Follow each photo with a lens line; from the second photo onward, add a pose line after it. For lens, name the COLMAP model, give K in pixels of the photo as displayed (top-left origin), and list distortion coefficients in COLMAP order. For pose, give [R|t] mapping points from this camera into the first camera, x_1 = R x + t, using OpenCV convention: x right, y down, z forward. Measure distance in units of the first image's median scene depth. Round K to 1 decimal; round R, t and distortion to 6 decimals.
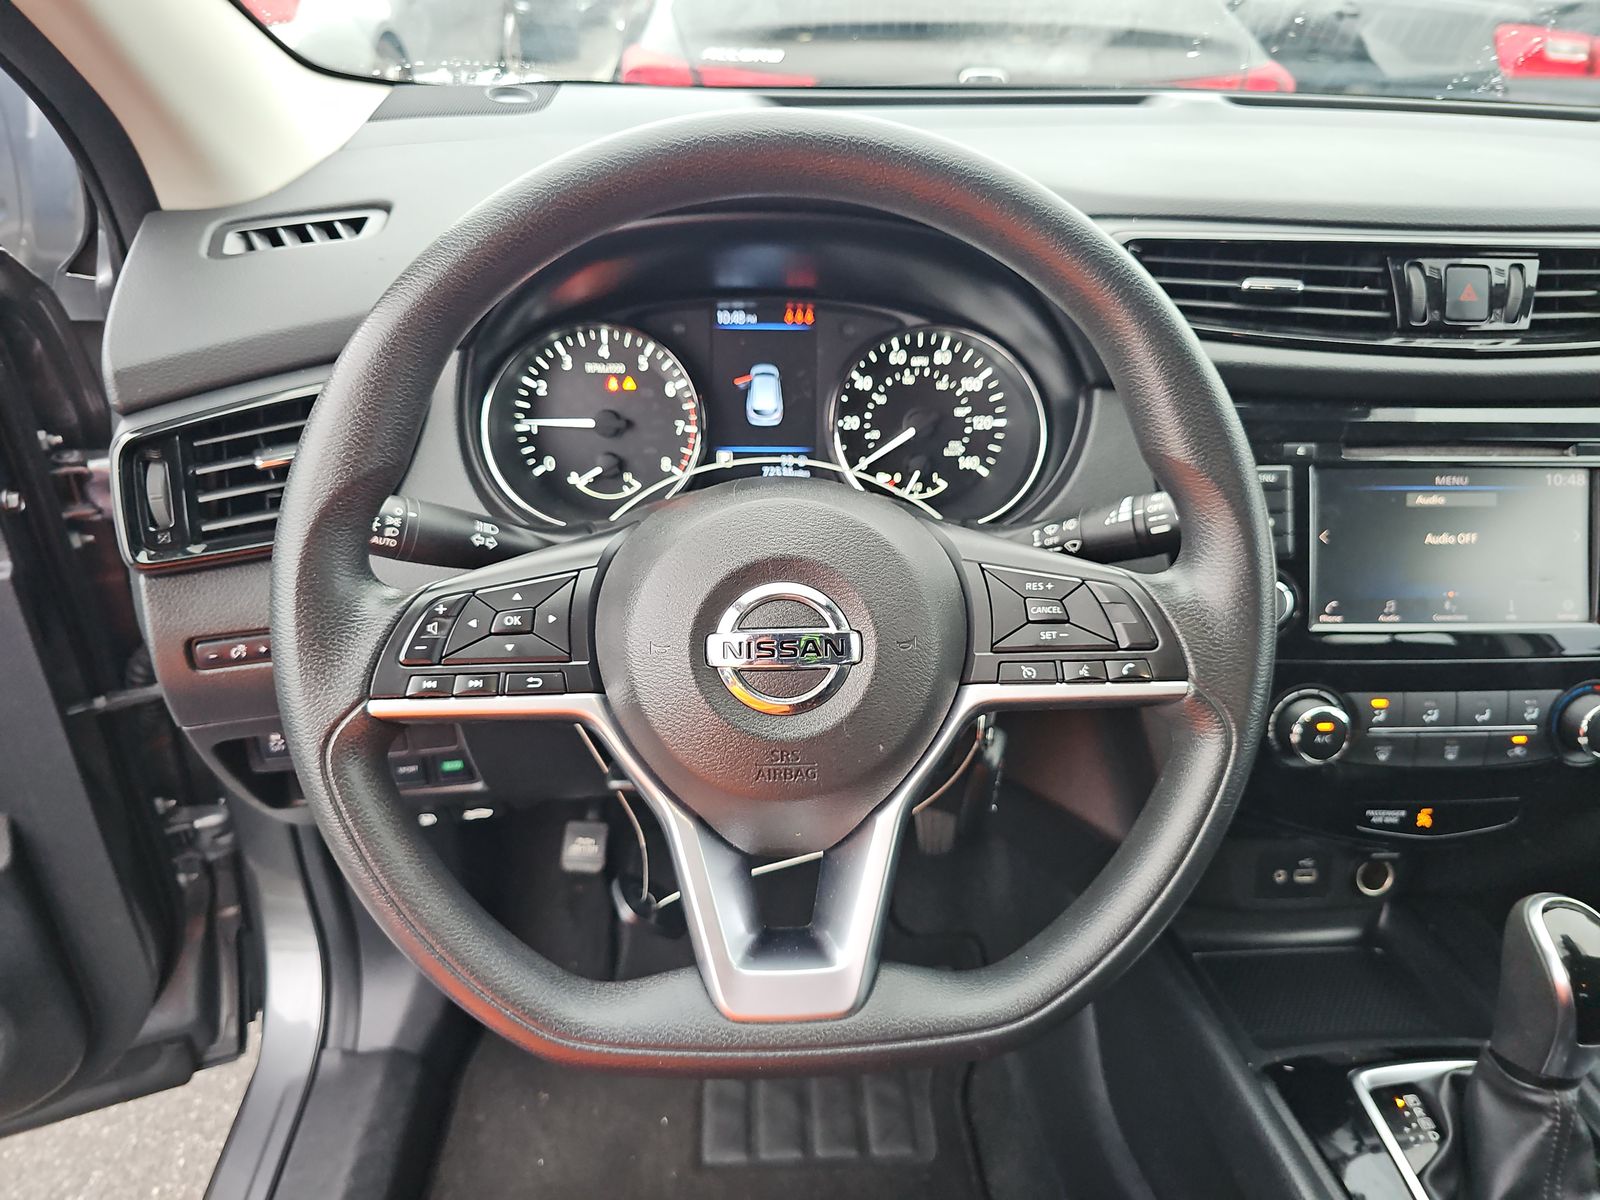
lens RADIAL K [[1049.8, 0, 808.0], [0, 1049.8, 601.0], [0, 0, 1]] dist [0.009768, -0.024656]
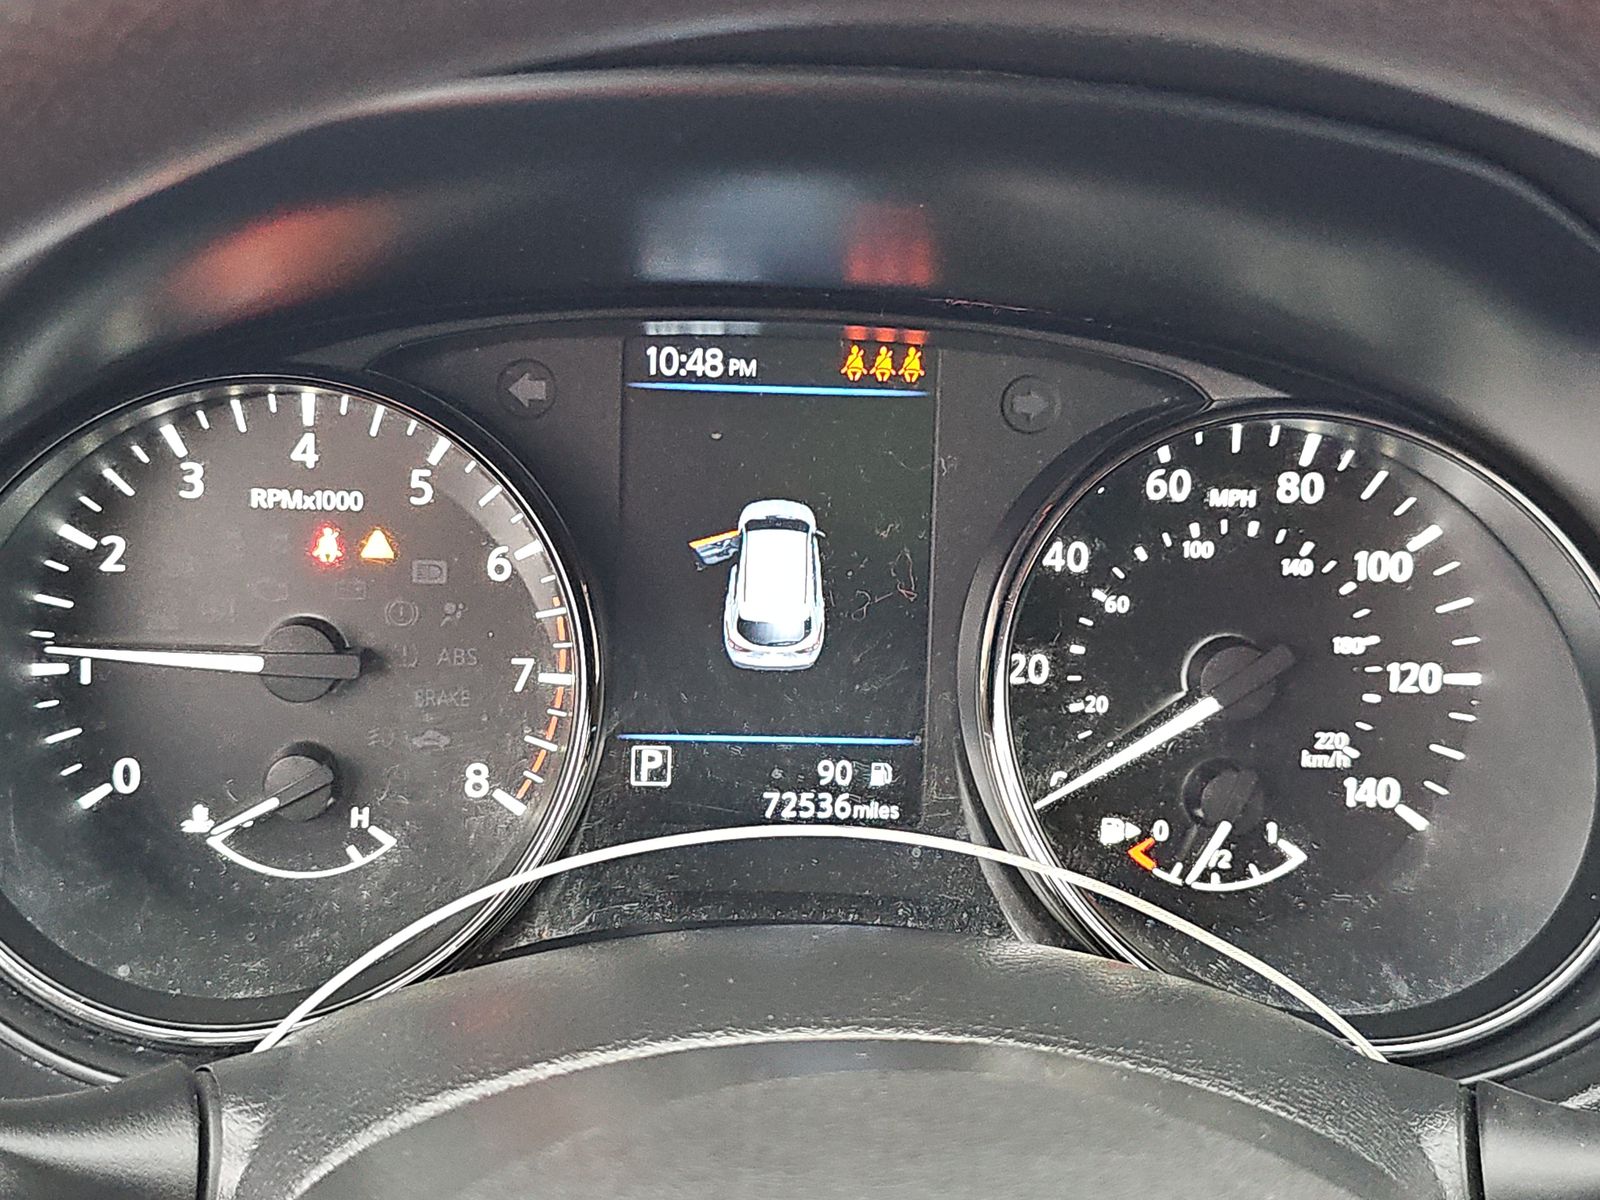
lens RADIAL K [[1049.8, 0, 792.4], [0, 1049.8, 587.4], [0, 0, 1]] dist [0.009768, -0.024656]
pose [[0.998776, 0.021878, -0.044369, -0.020902], [-0.028139, 0.988912, -0.145815, -0.146375], [0.040687, 0.146885, 0.988316, 0.665687]]
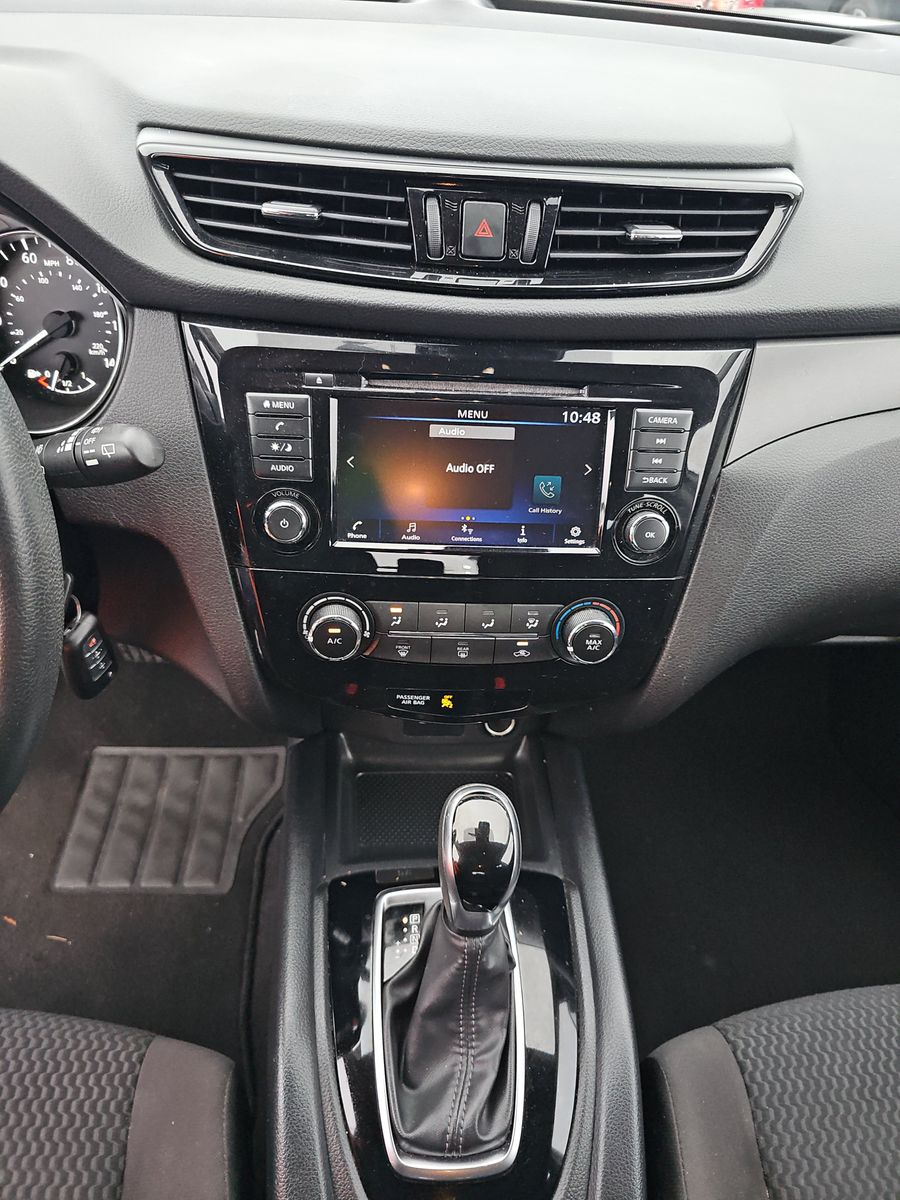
lens RADIAL K [[787.4, 0, 443.7], [0, 787.4, 598.5], [0, 0, 1]] dist [0.009768, -0.024656]
pose [[0.998555, 0.040915, 0.034853, 0.490640], [-0.047628, 0.974107, 0.221016, -0.093344], [-0.024908, -0.222356, 0.974647, 0.142621]]
